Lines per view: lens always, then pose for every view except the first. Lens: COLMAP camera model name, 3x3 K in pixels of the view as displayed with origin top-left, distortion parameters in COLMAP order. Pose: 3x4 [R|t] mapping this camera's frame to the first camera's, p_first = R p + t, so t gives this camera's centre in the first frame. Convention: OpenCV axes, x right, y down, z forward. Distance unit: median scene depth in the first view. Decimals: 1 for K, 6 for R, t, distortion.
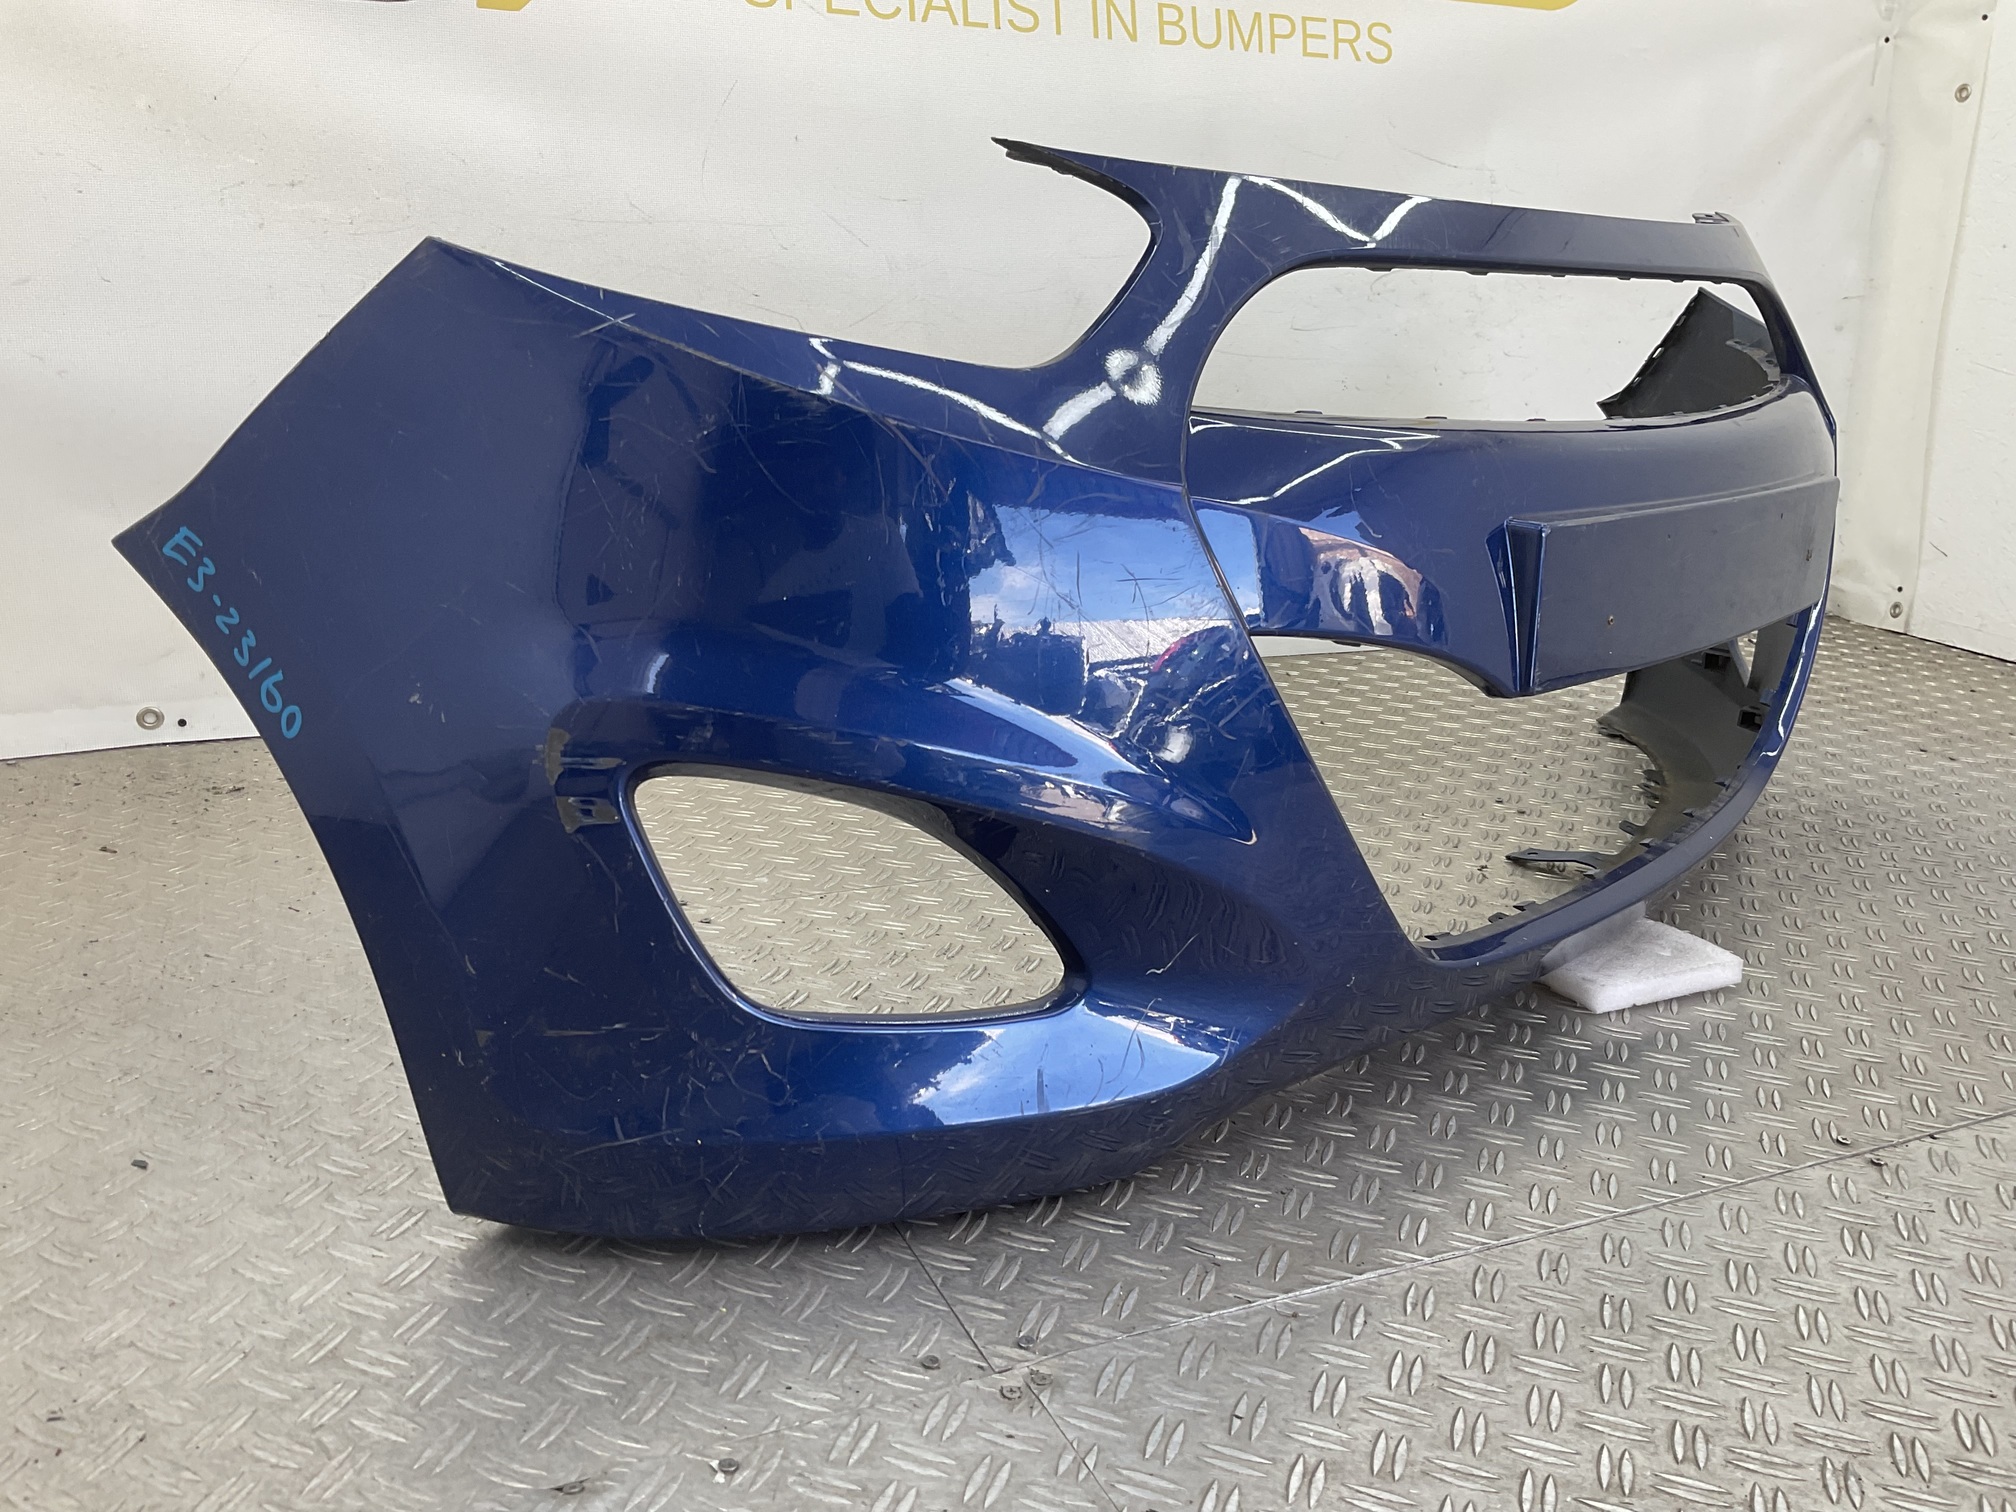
lens RADIAL K [[1662.5, 0, 1001.1], [0, 1662.5, 756.6], [0, 0, 1]] dist [0.092704, -0.177540]
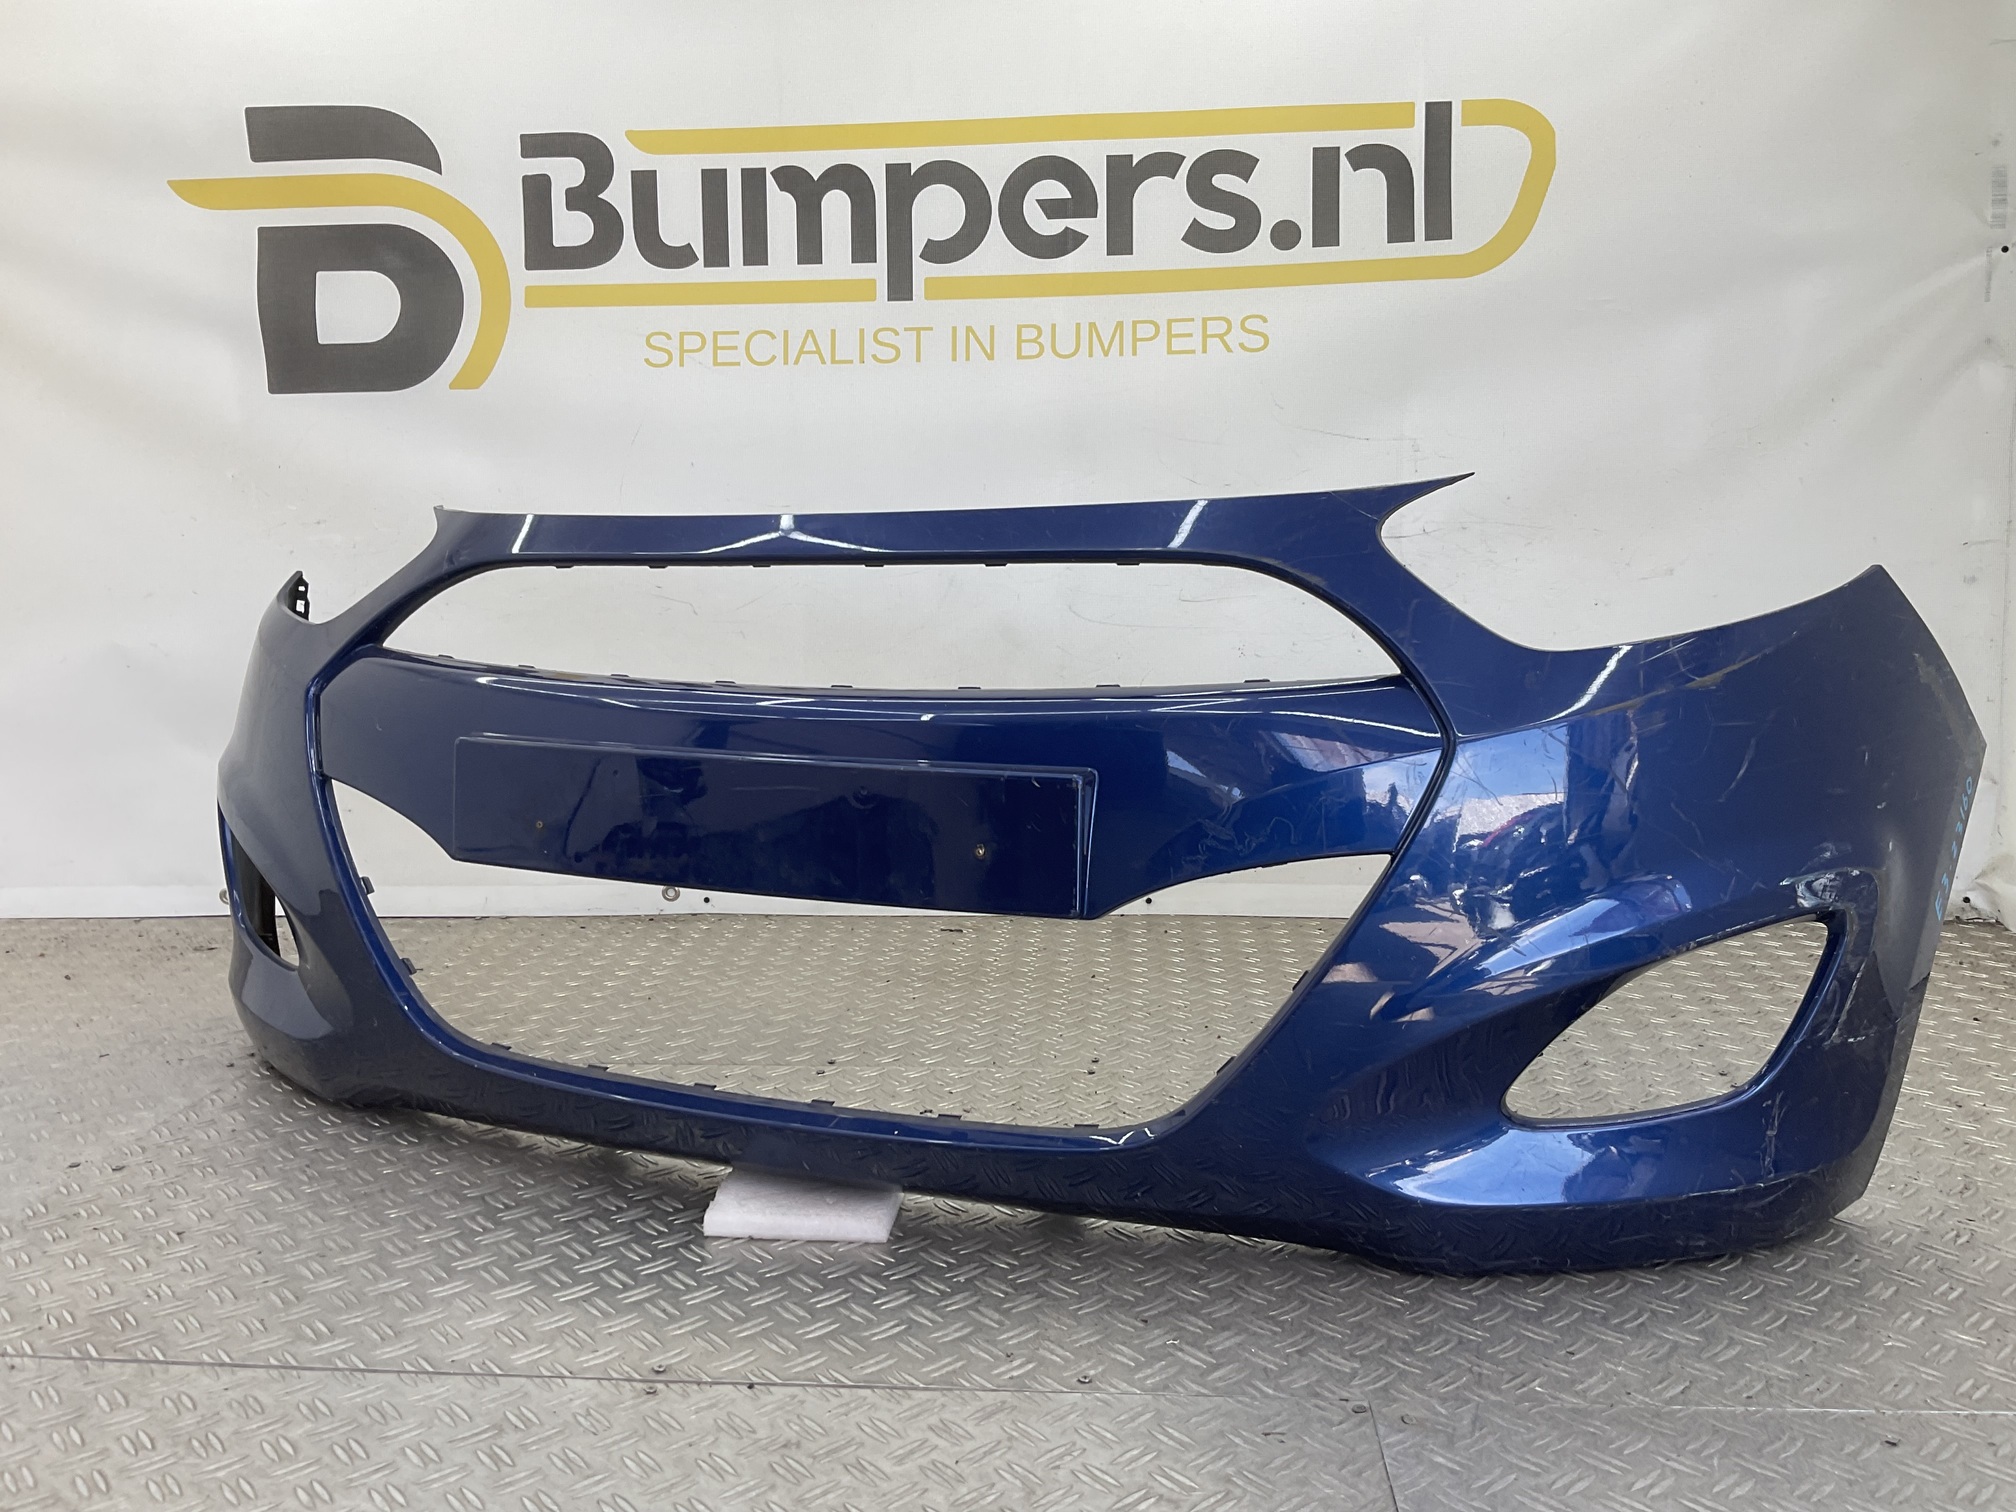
lens RADIAL K [[1659.2, 0, 998.3], [0, 1659.2, 756.4], [0, 0, 1]] dist [0.123872, -0.262720]
pose [[0.872420, 0.021394, -0.488288, 0.675030], [-0.095706, 0.987179, -0.127745, -0.019055], [0.479295, 0.158179, 0.863282, 0.076598]]
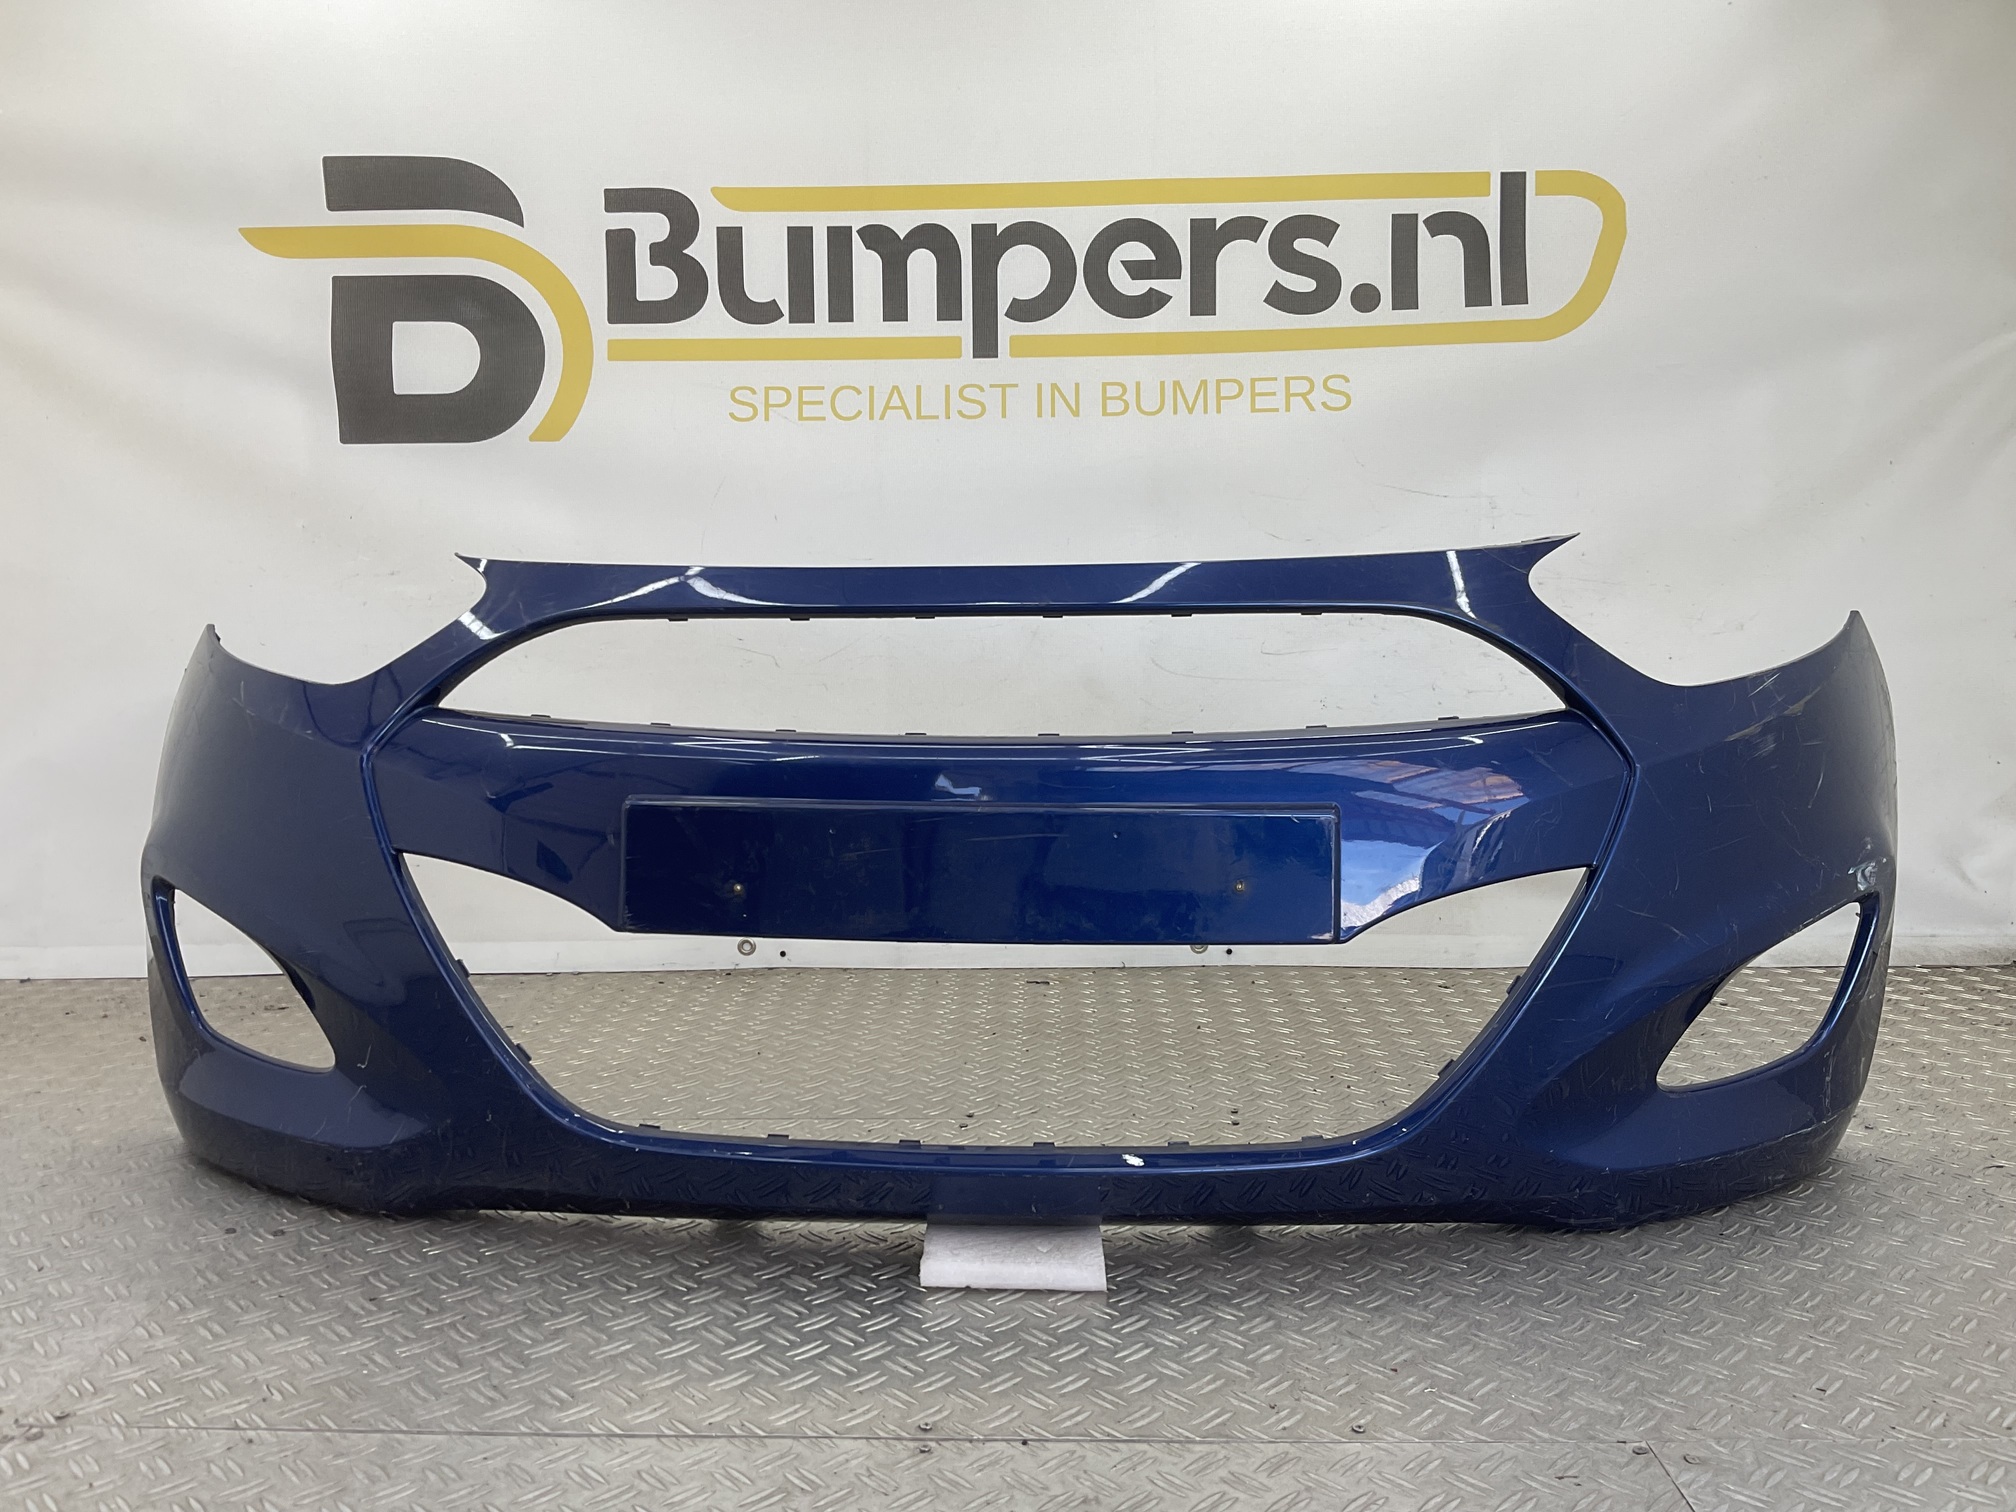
lens RADIAL K [[1658.6, 0, 1000.4], [0, 1658.6, 752.2], [0, 0, 1]] dist [0.139885, -0.305642]
pose [[0.897352, 0.002373, -0.441310, 0.566182], [-0.085542, 0.981956, -0.168659, -0.003756], [0.432946, 0.189097, 0.881363, 0.017304]]
